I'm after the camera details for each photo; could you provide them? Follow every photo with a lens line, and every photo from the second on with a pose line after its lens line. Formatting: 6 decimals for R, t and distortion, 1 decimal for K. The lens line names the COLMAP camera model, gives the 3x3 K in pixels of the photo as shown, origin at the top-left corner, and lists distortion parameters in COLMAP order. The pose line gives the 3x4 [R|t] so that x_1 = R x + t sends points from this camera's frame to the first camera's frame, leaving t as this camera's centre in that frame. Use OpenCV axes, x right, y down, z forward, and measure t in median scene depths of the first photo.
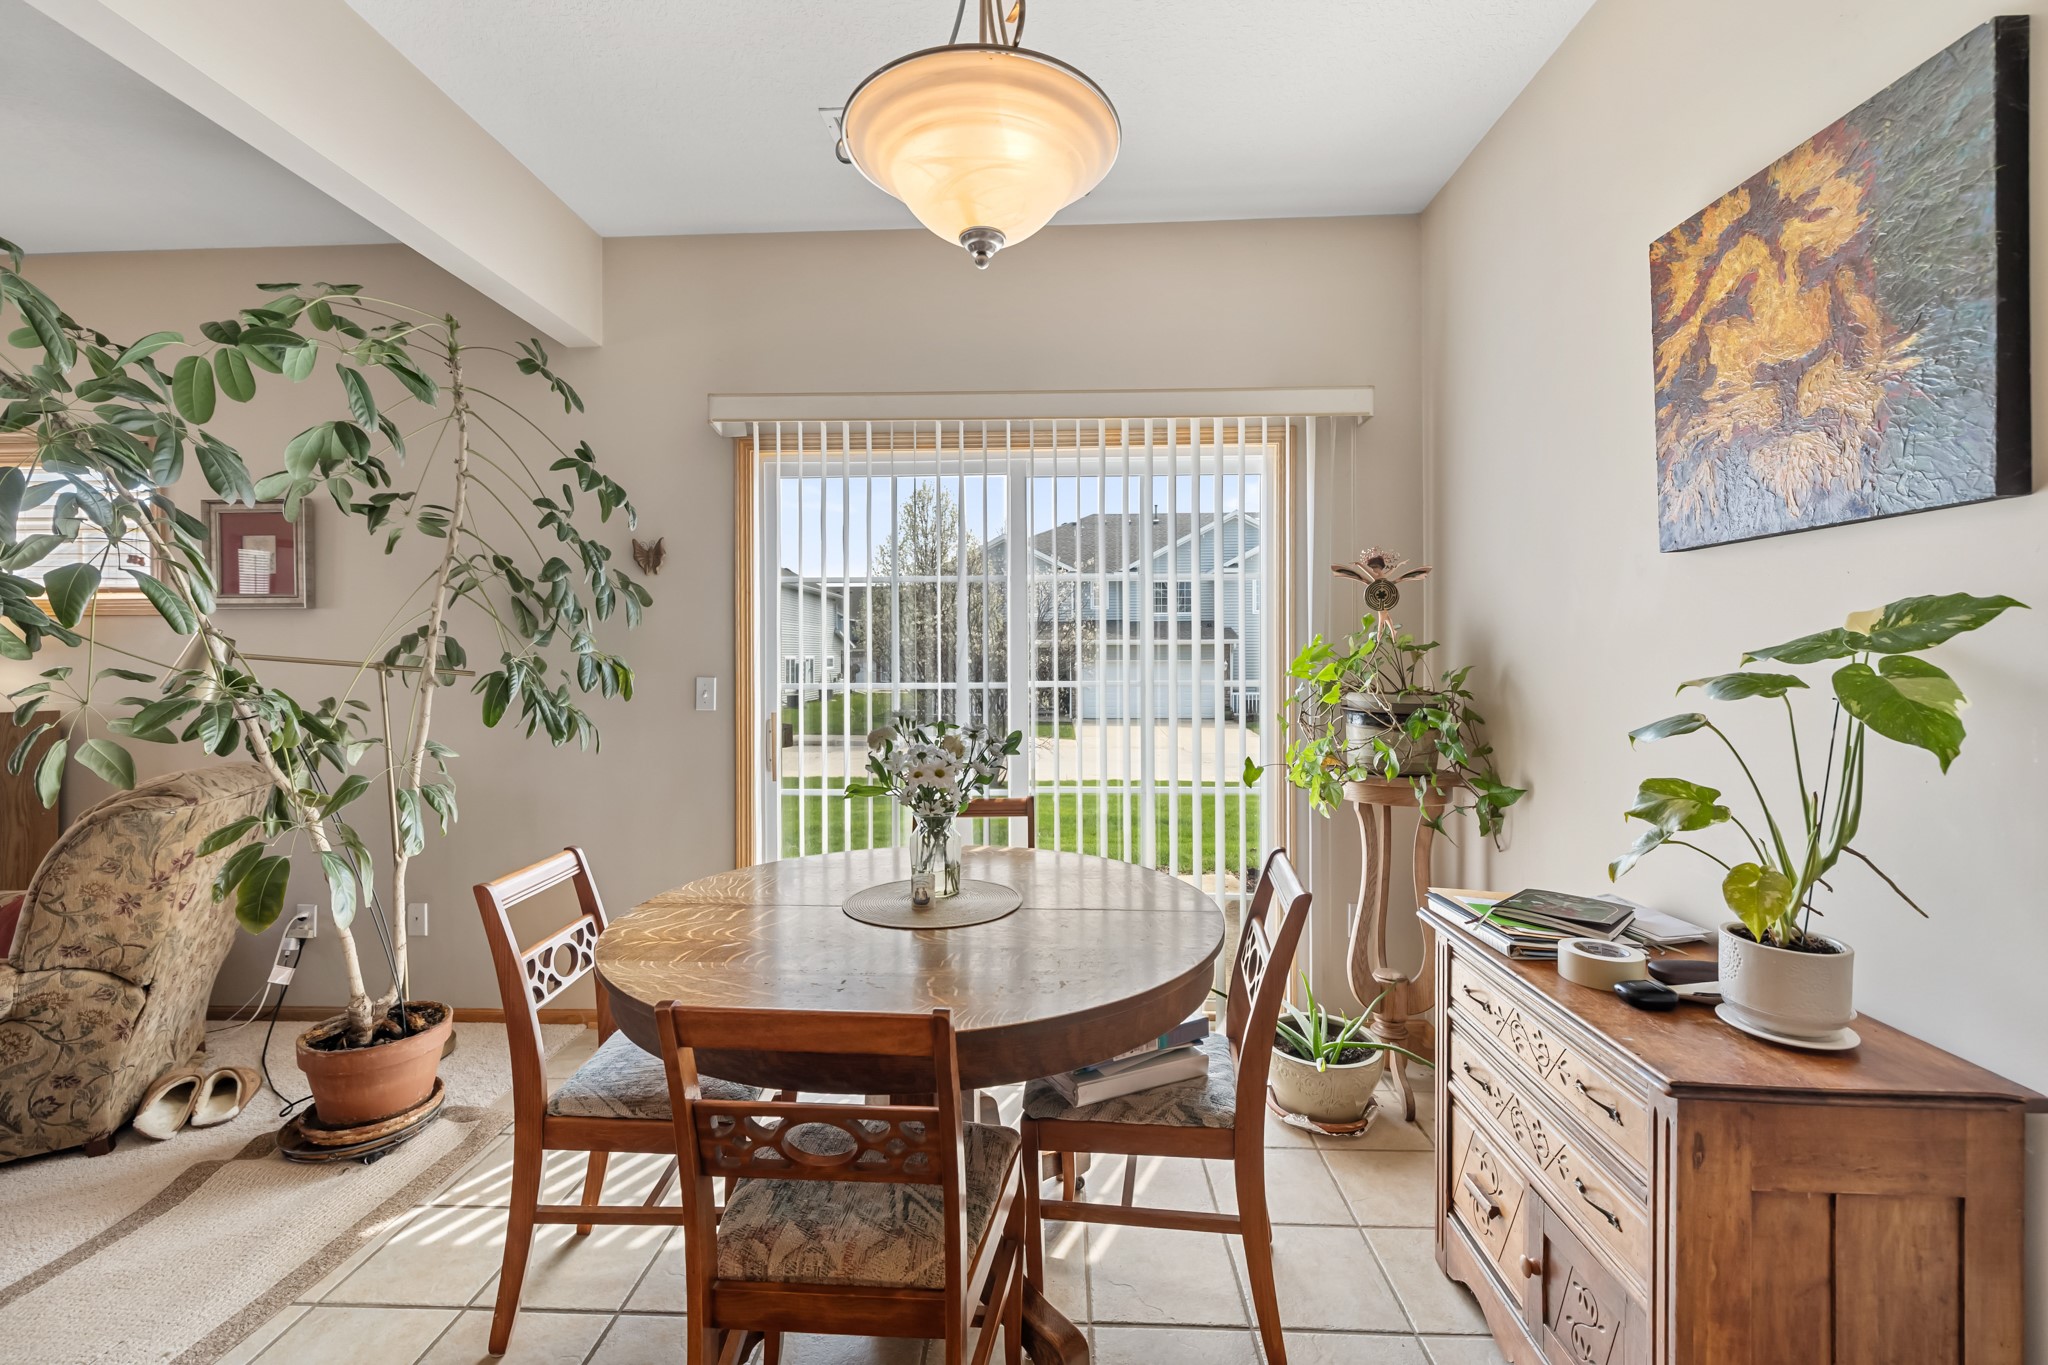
lens RADIAL K [[861.9, 0, 1024.6], [0, 861.9, 670.9], [0, 0, 1]] dist [-0.020358, -0.000306]
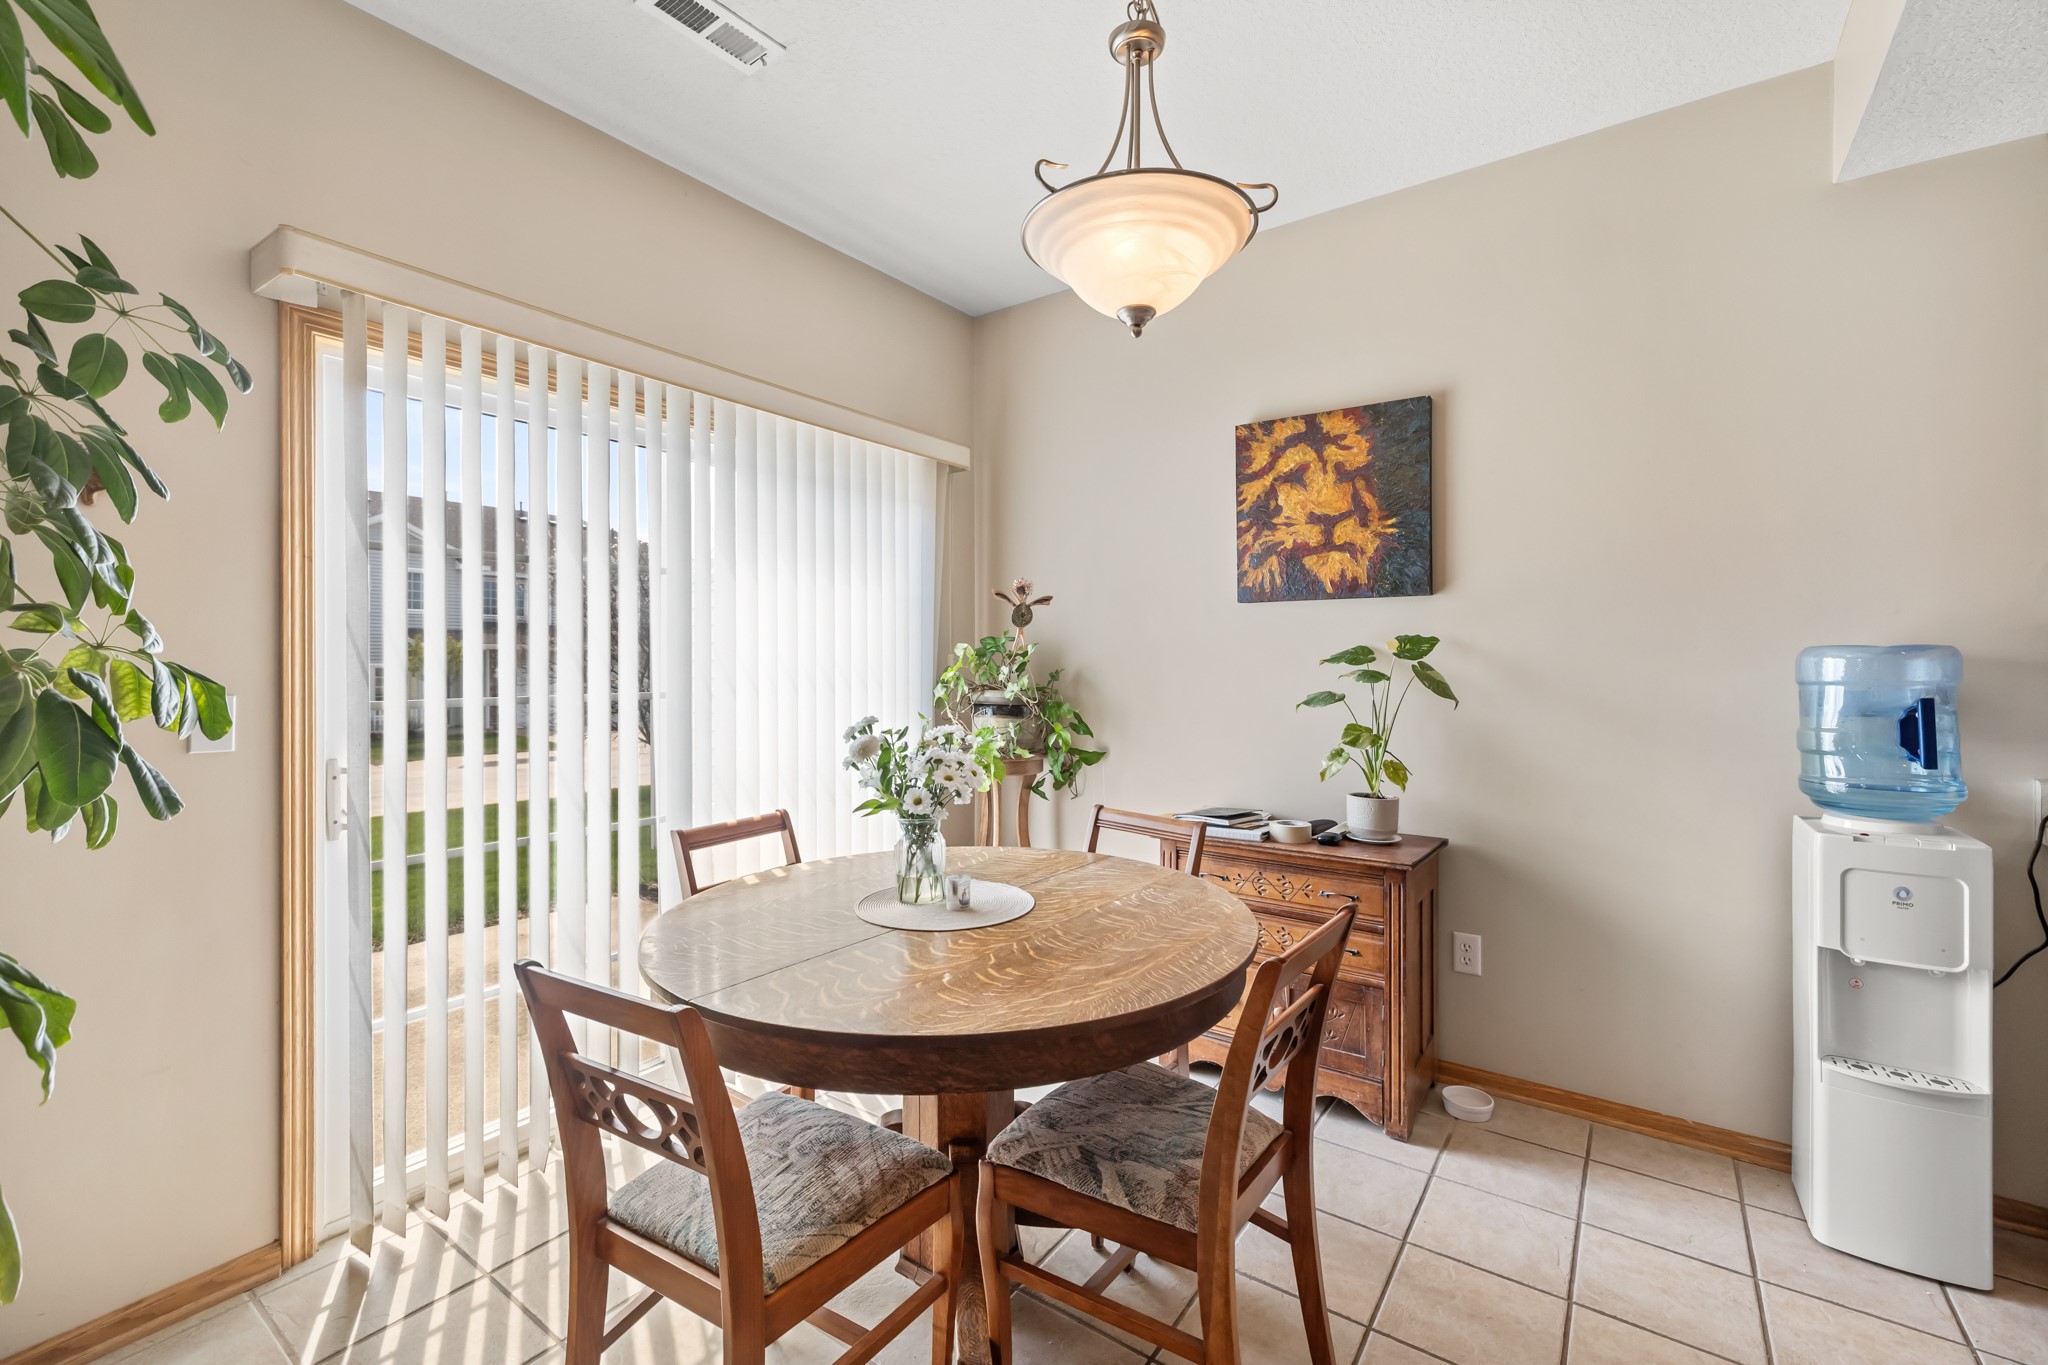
lens RADIAL K [[868.2, 0, 1030.7], [0, 868.2, 659.1], [0, 0, 1]] dist [0.000625, -0.000068]
pose [[0.551312, 0.004024, 0.834289, -1.058418], [0.013195, 0.999821, -0.013542, -0.004610], [-0.834195, 0.018475, 0.551161, 0.403038]]
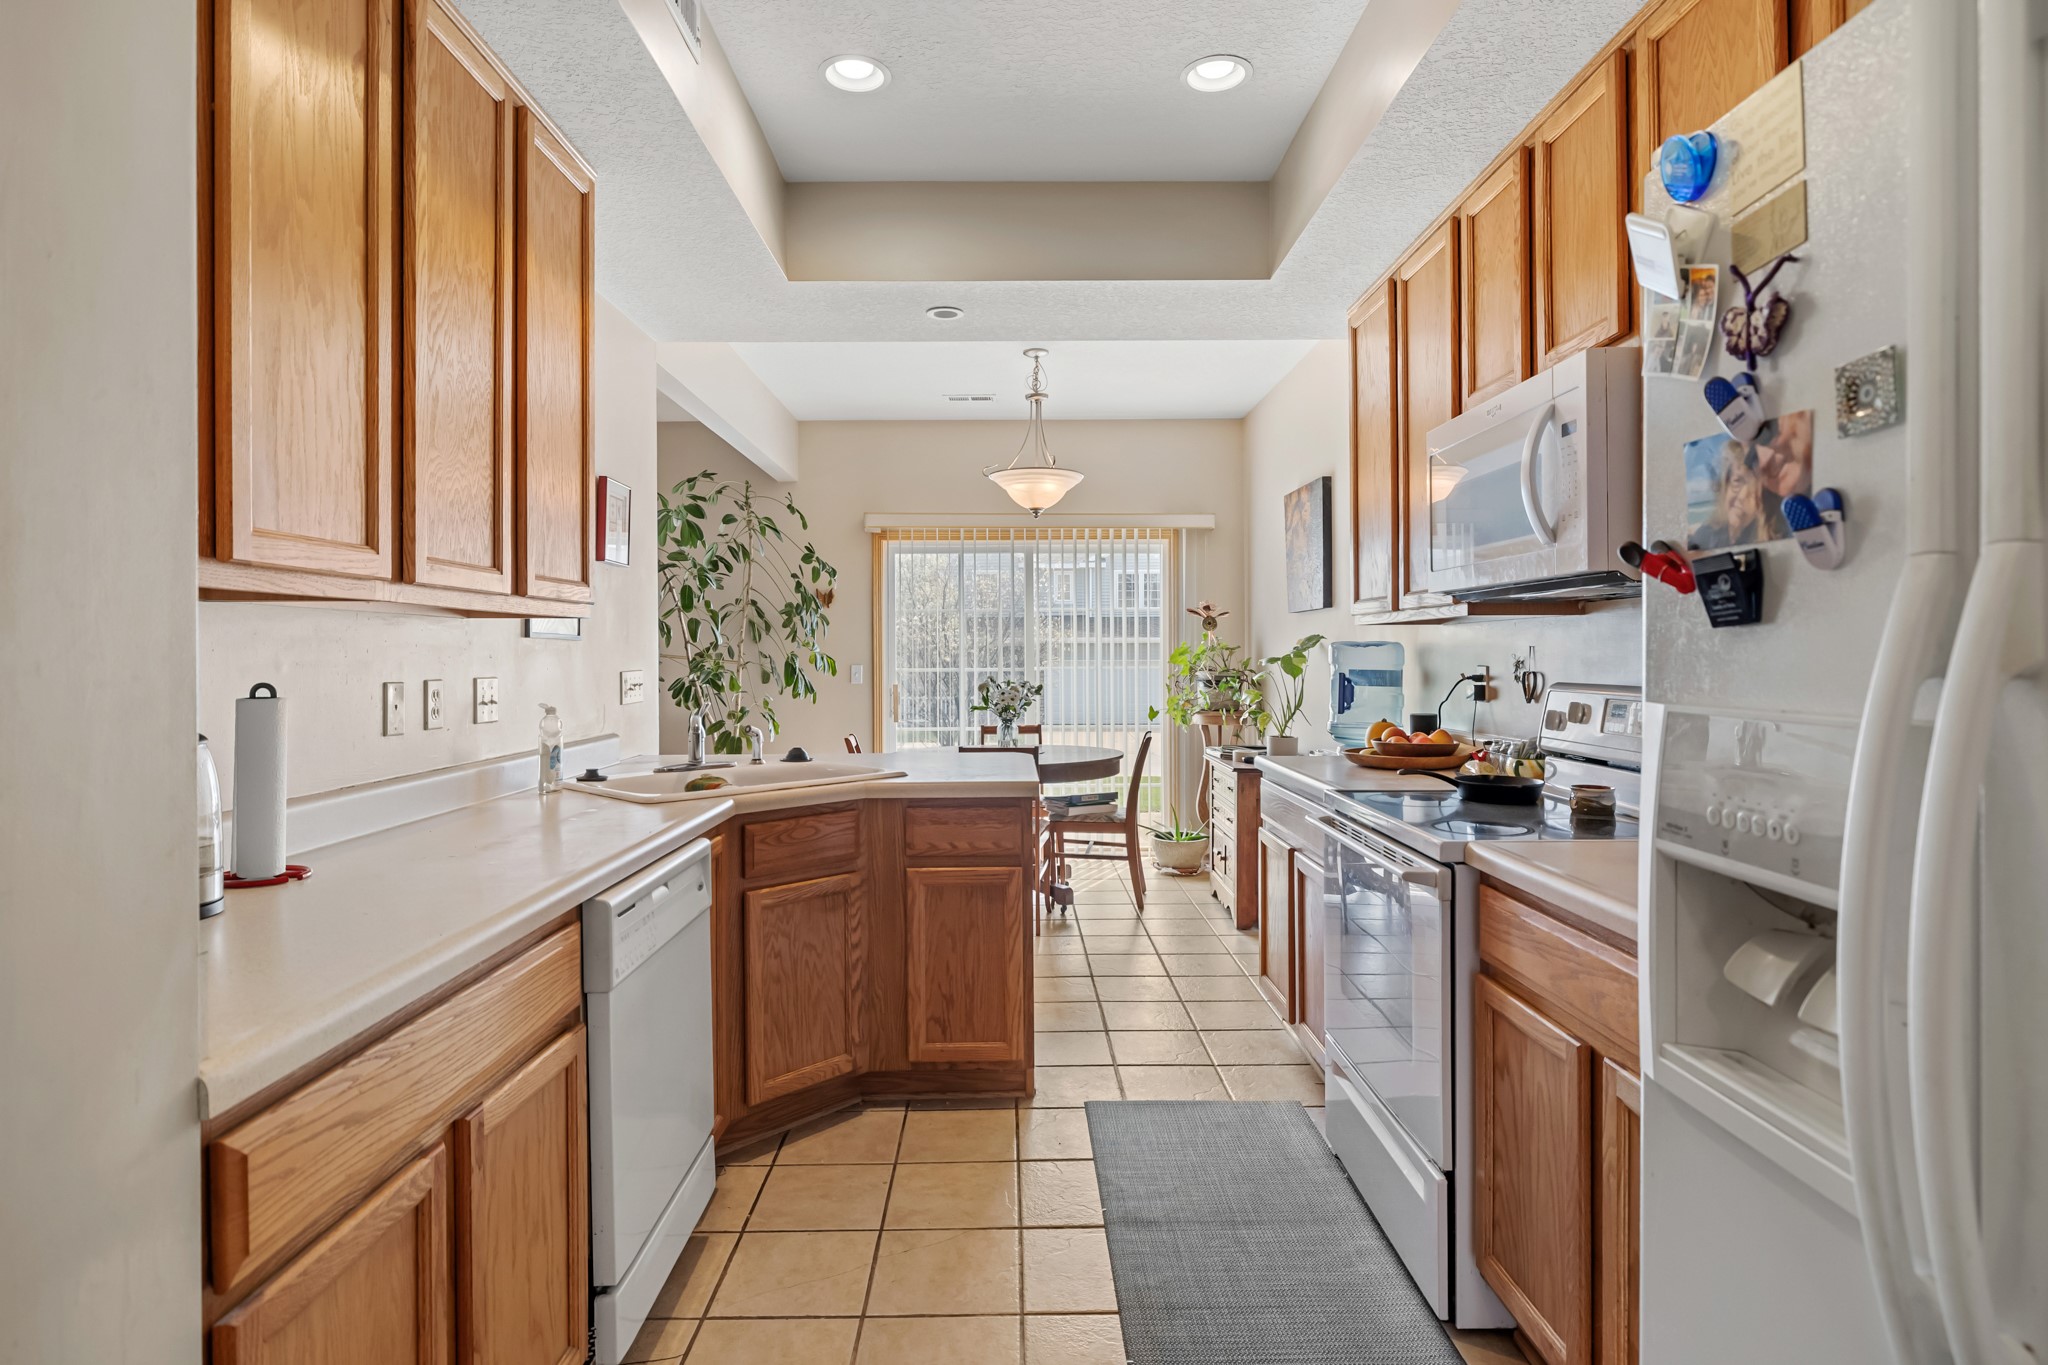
lens RADIAL K [[1130.7, 0, 1024.0], [0, 1130.7, 682.5], [0, 0, 1]] dist [-0.000391, -0.000013]
pose [[0.998530, -0.003940, 0.054064, -0.284416], [0.003259, 0.999914, 0.012687, 0.029691], [-0.054109, -0.012492, 0.998457, -2.670956]]
